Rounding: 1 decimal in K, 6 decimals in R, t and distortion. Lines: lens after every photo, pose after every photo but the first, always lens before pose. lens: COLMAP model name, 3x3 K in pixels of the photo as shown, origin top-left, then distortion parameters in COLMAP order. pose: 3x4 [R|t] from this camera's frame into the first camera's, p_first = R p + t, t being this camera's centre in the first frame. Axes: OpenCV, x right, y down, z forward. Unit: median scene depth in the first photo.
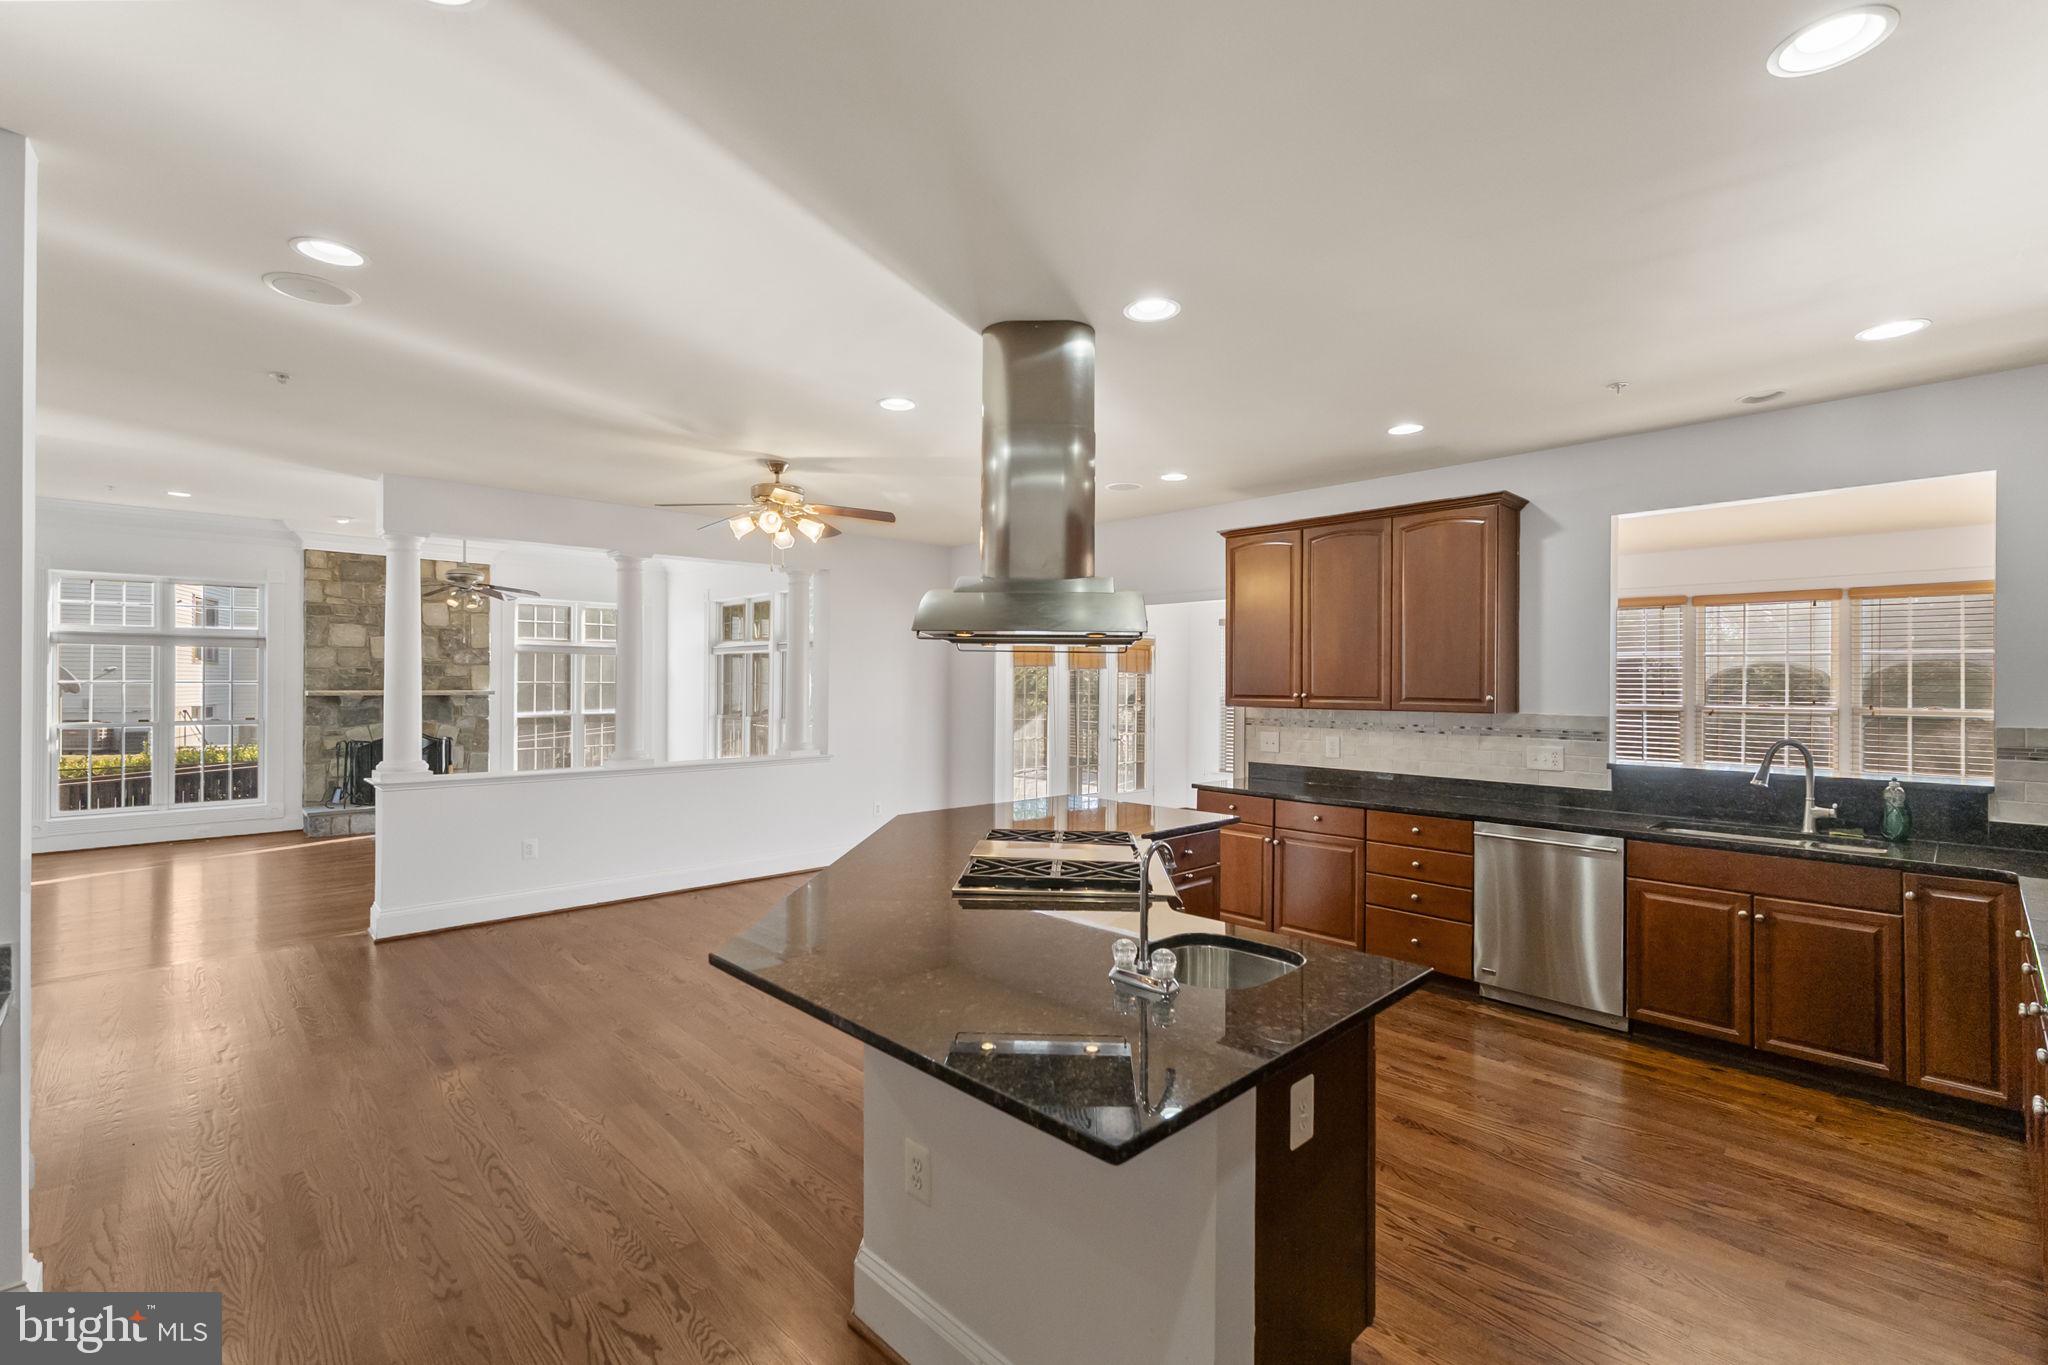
lens RADIAL K [[894.0, 0, 1022.5], [0, 894.0, 678.8], [0, 0, 1]] dist [0.005699, 0.000235]
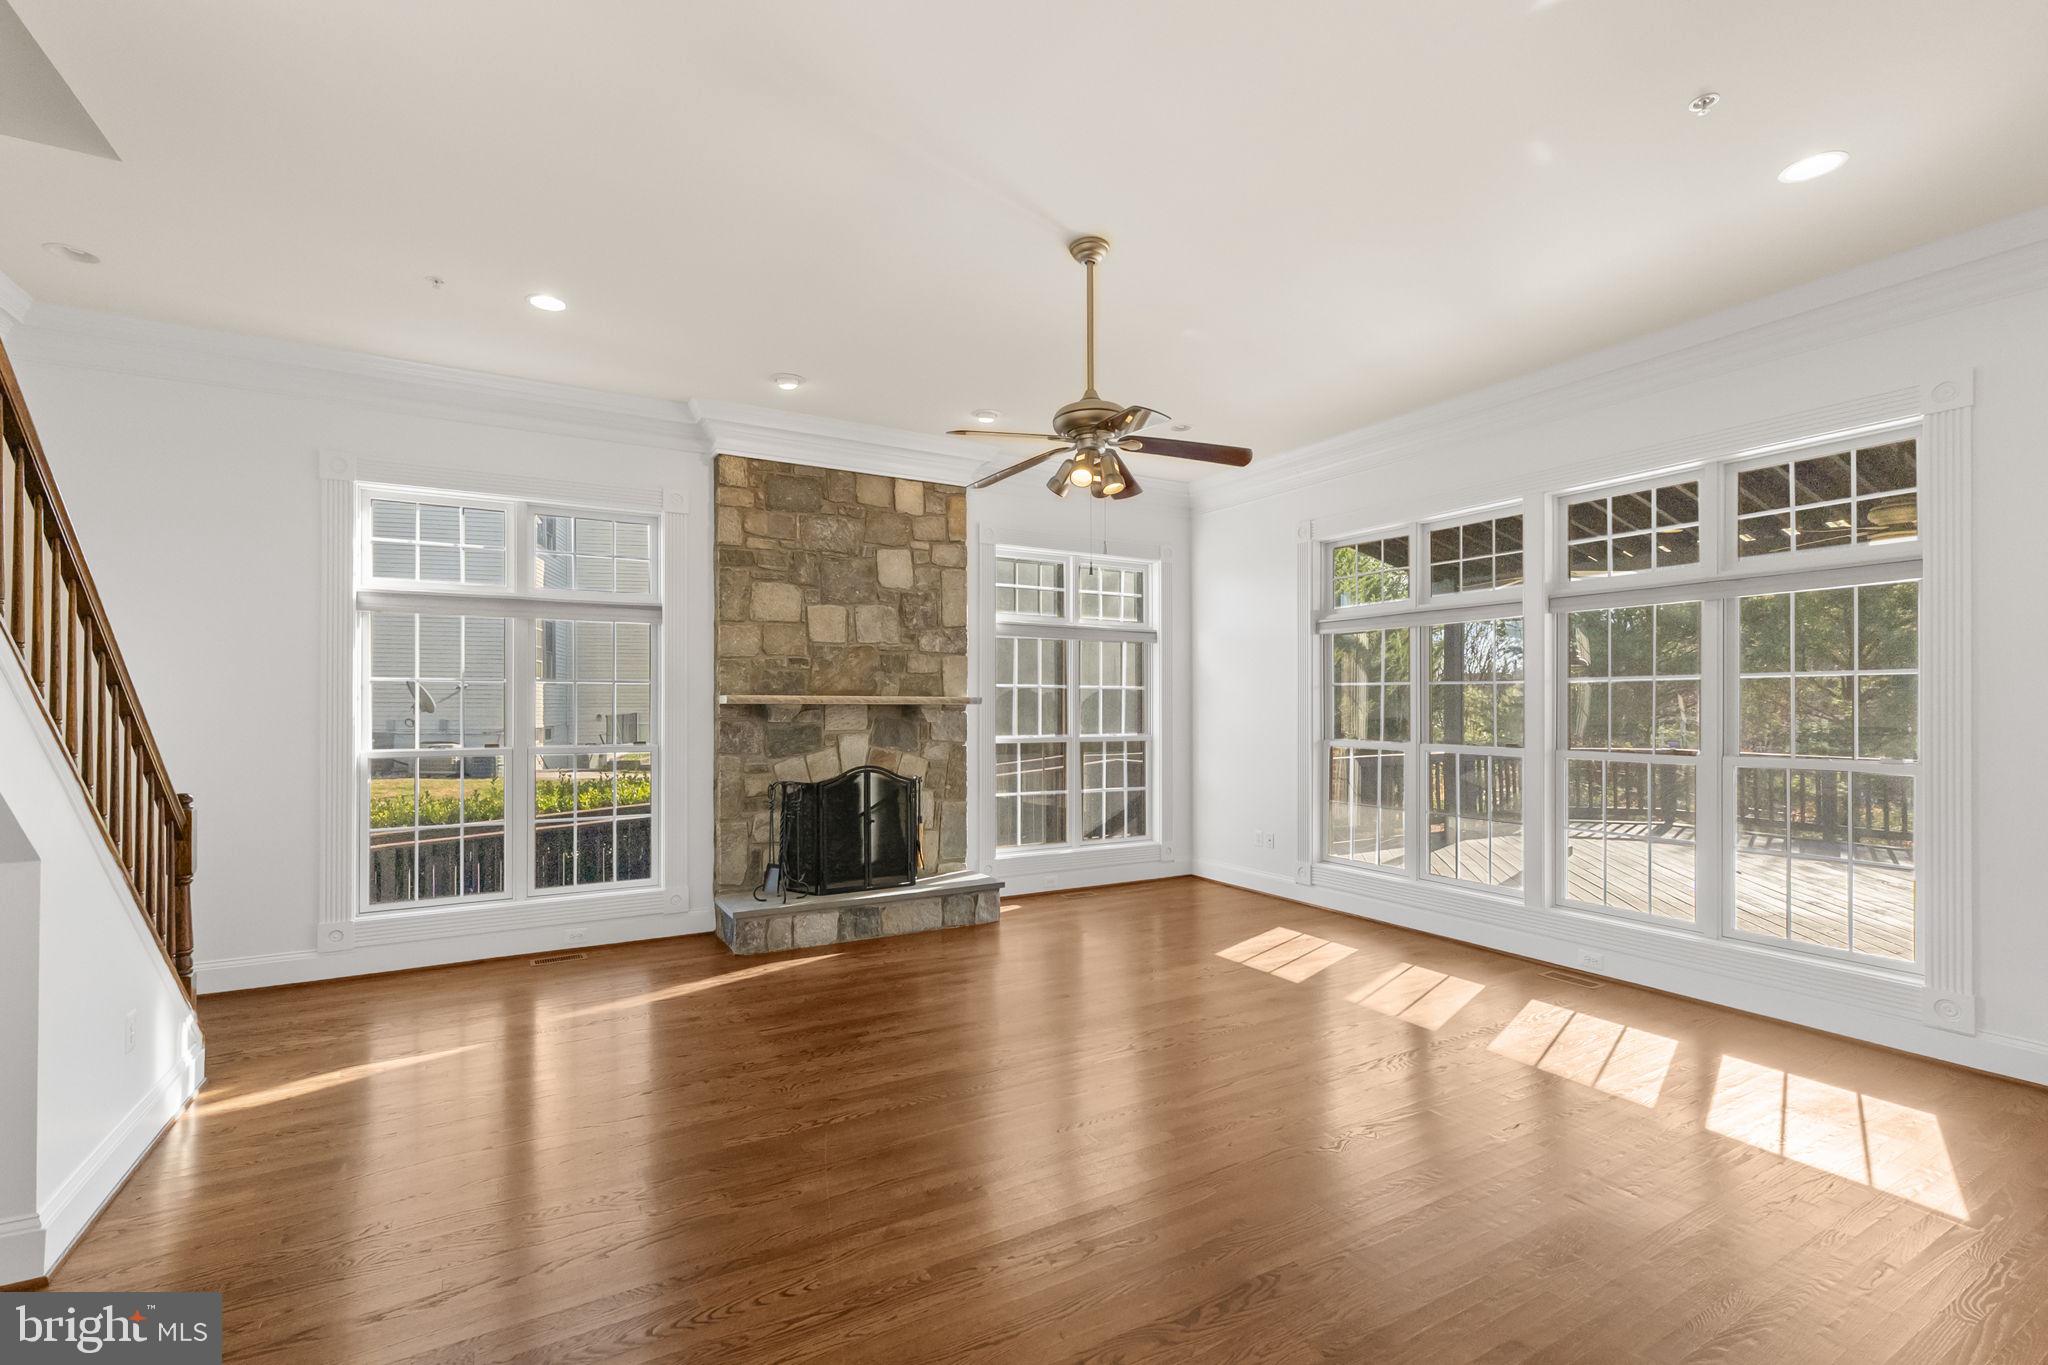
lens RADIAL K [[894.0, 0, 1014.6], [0, 894.0, 705.6], [0, 0, 1]] dist [0.005699, 0.000235]
pose [[0.969592, -0.002846, -0.244710, -0.923207], [0.003913, 0.999985, 0.003873, 0.035588], [0.244695, -0.004712, 0.969589, 0.947226]]
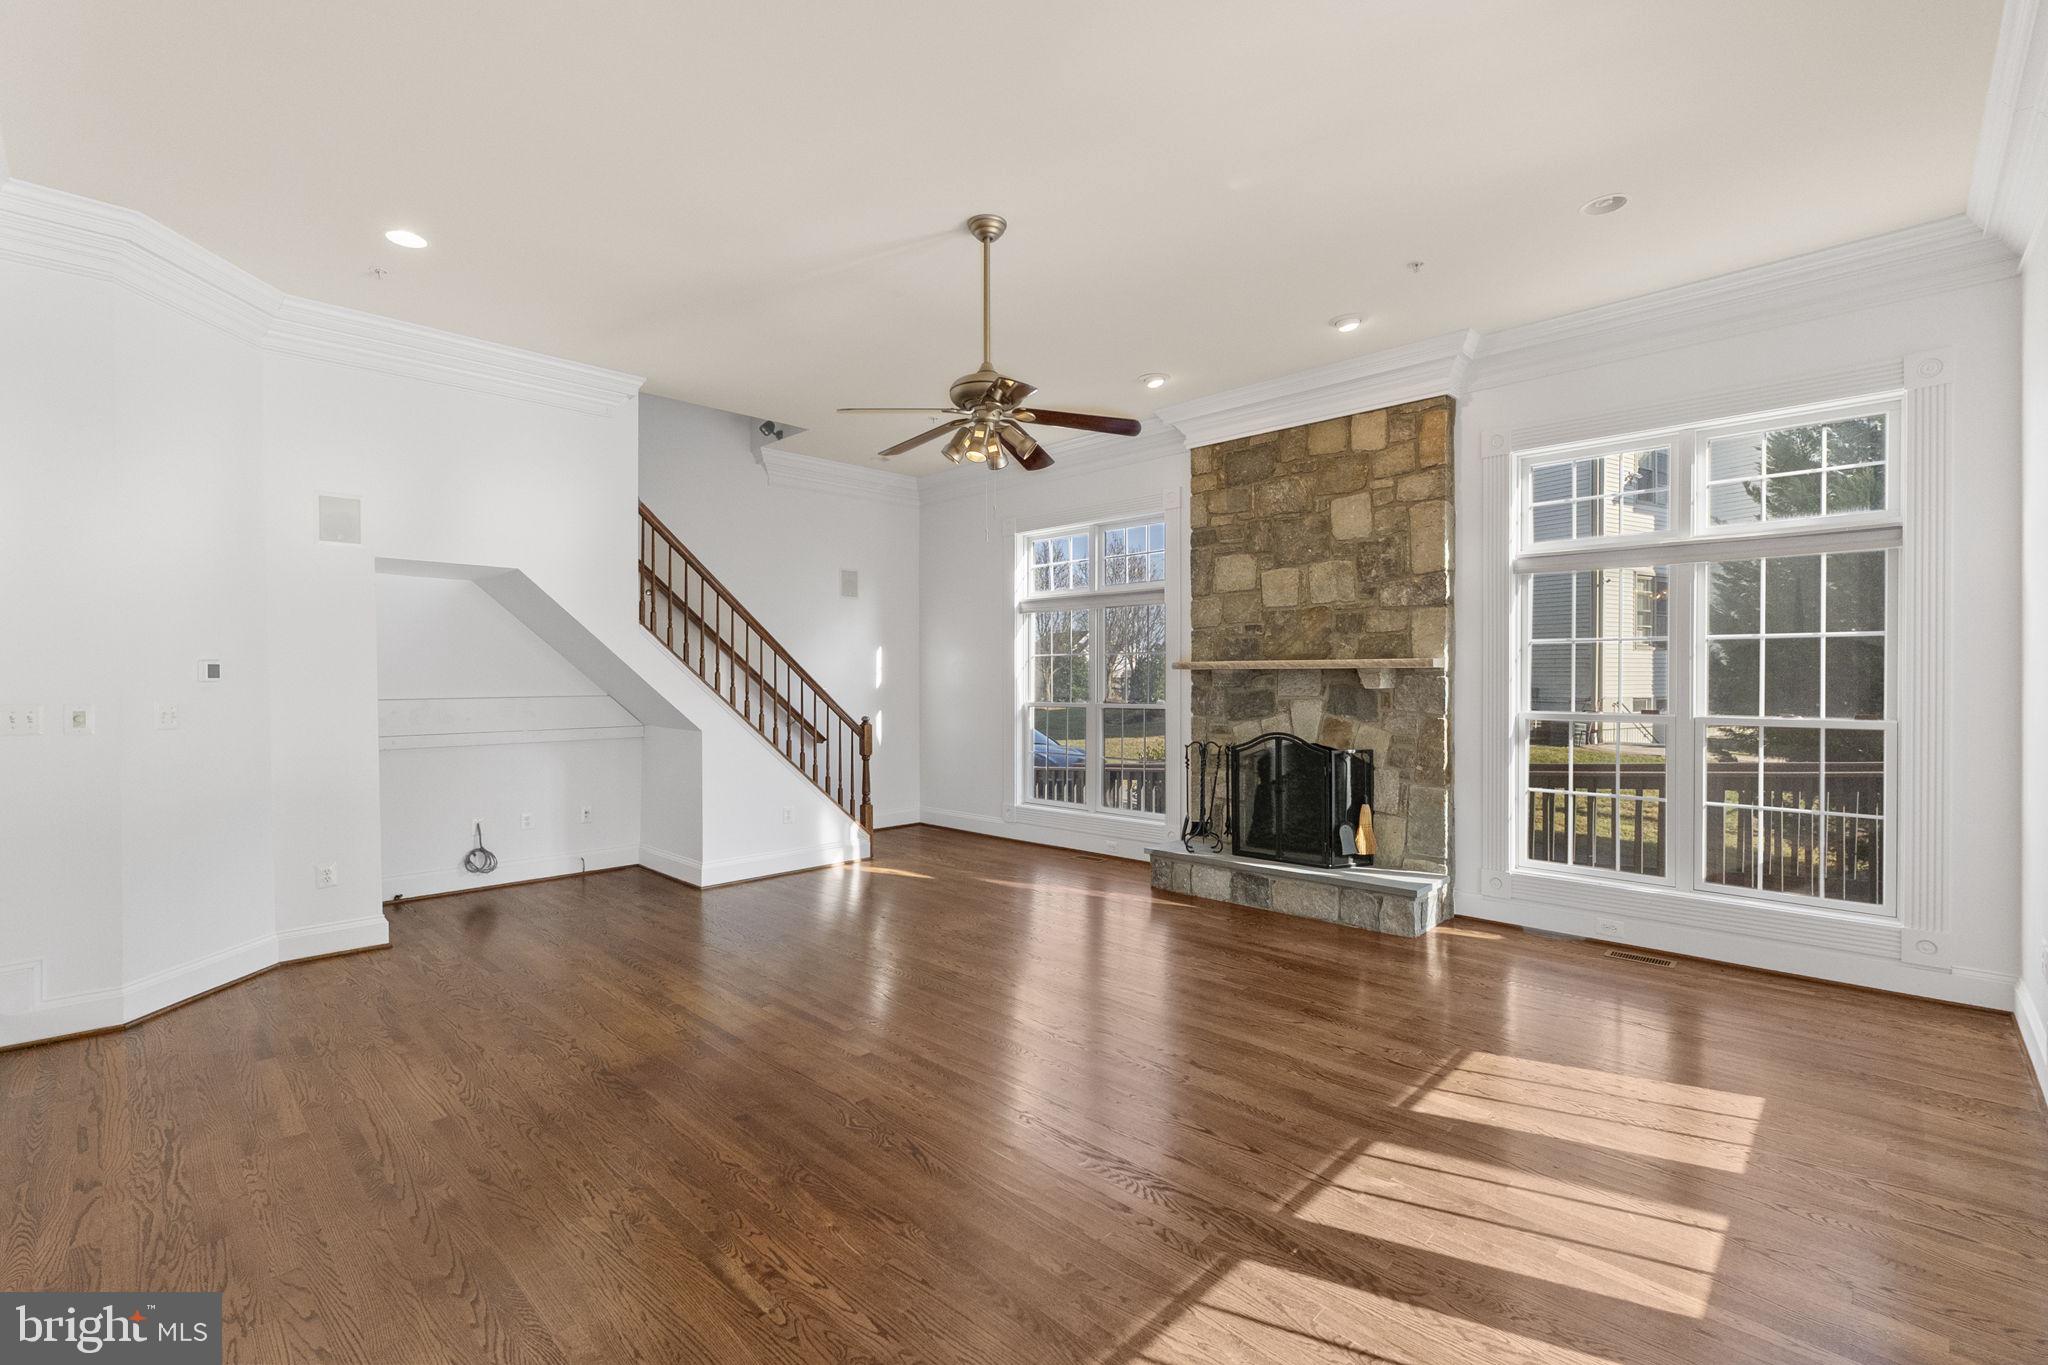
lens RADIAL K [[894.0, 0, 1026.5], [0, 894.0, 683.7], [0, 0, 1]] dist [0.005699, 0.000235]
pose [[0.042456, 0.002774, -0.999094, -0.282666], [0.005561, 0.999980, 0.003012, 0.051427], [0.999083, -0.005683, 0.042440, 1.669647]]
